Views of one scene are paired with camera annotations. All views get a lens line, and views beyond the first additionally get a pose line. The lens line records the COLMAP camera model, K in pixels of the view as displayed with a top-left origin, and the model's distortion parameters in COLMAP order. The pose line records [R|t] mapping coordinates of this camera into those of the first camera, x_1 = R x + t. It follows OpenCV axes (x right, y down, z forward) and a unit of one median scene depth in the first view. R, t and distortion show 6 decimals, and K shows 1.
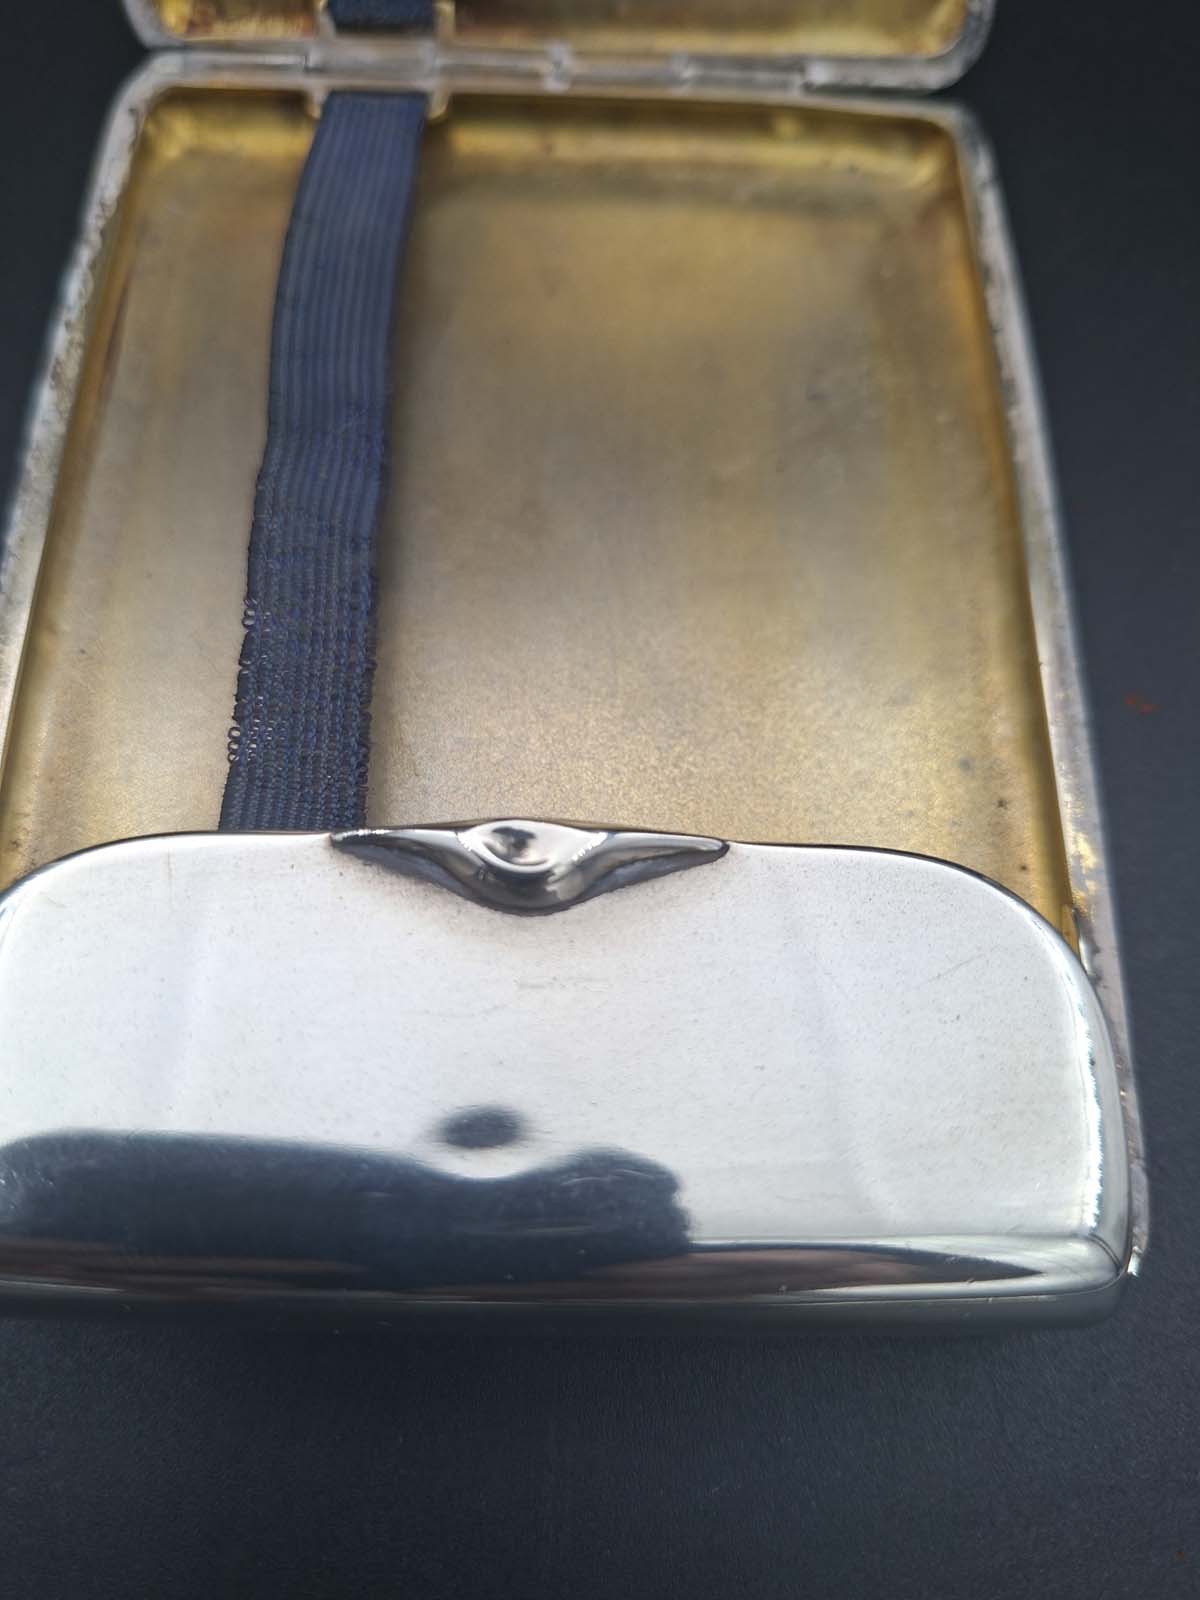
lens RADIAL K [[1191.0, 0, 592.7], [0, 1191.0, 792.6], [0, 0, 1]] dist [0.114562, -0.282968]
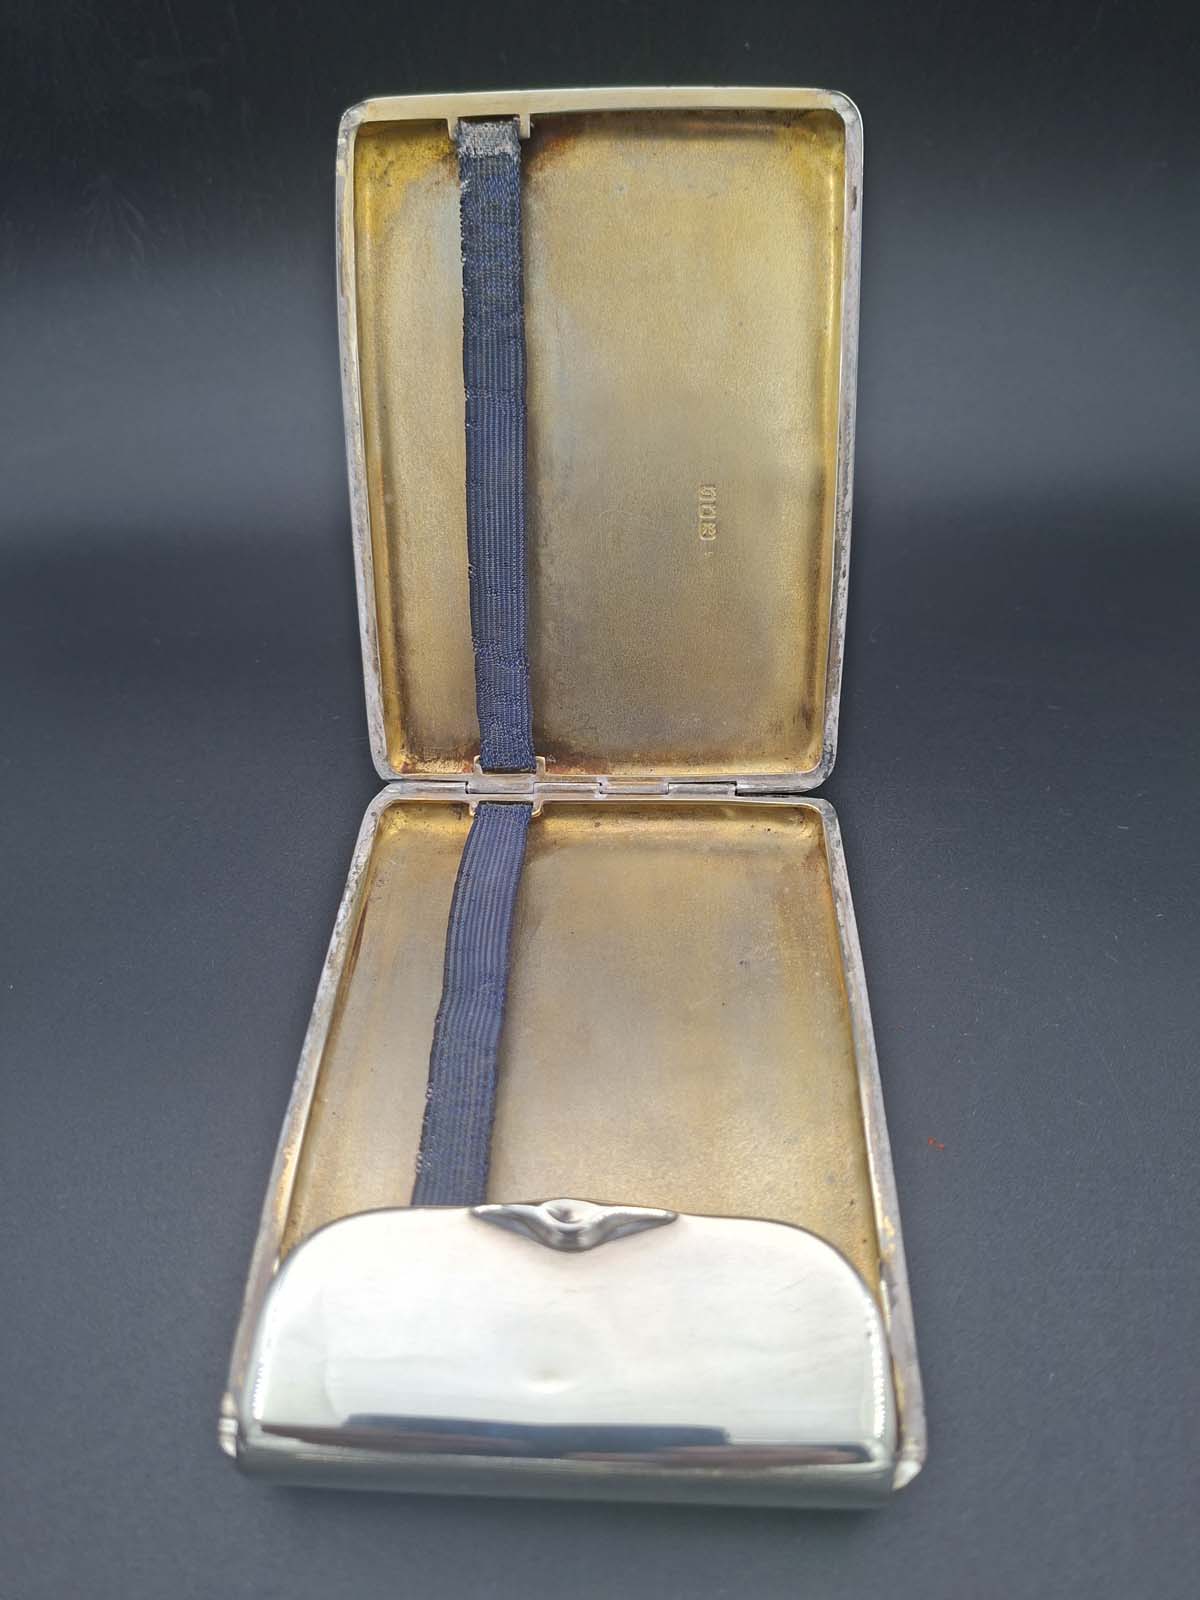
lens RADIAL K [[1191.0, 0, 592.7], [0, 1191.0, 792.6], [0, 0, 1]] dist [0.114562, -0.282968]
pose [[0.996809, -0.024355, -0.076016, 0.112754], [-0.005869, 0.927379, -0.374077, 0.109909], [0.079607, 0.373329, 0.924277, -0.822568]]
